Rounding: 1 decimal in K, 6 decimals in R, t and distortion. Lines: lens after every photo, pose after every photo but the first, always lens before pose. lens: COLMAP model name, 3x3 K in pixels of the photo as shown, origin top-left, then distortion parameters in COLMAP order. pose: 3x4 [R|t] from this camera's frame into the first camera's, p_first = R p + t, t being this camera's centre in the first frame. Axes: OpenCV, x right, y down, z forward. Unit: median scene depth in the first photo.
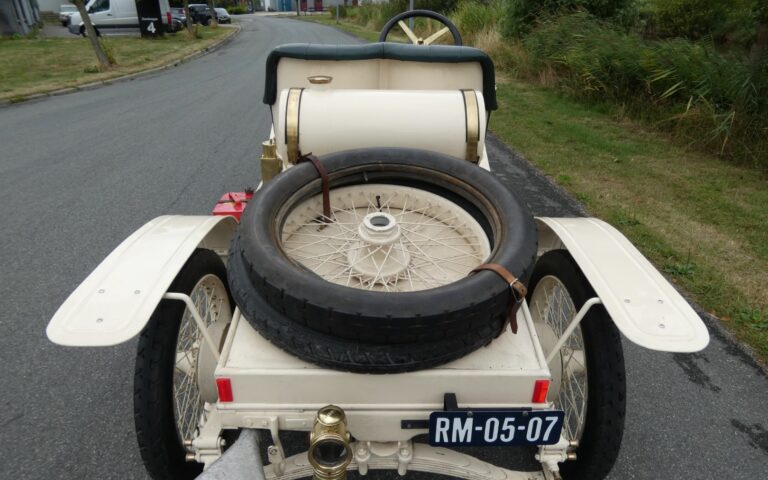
lens RADIAL K [[511.4, 0, 384.0], [0, 511.4, 240.0], [0, 0, 1]] dist [-0.007451, 0.000254]
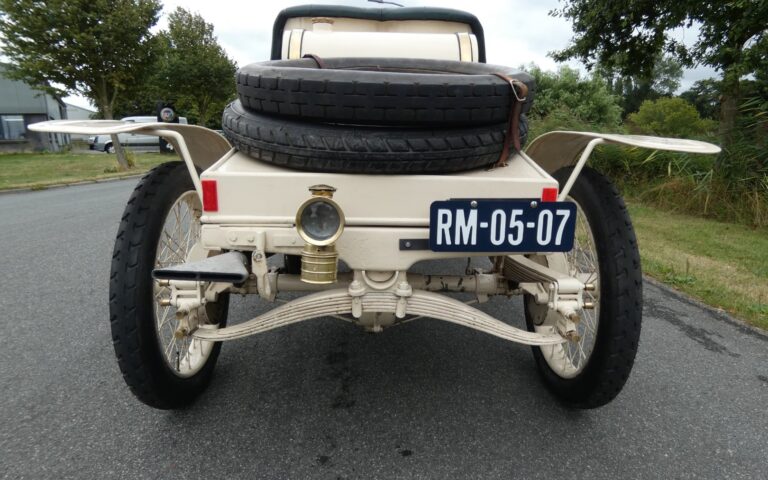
lens RADIAL K [[496.1, 0, 384.0], [0, 496.1, 240.0], [0, 0, 1]] dist [-0.006638, -0.003092]
pose [[0.999994, 0.000769, 0.003282, 0.003207], [-0.000020, 0.974945, -0.222447, 0.562249], [-0.003371, 0.222446, 0.974939, 0.133469]]
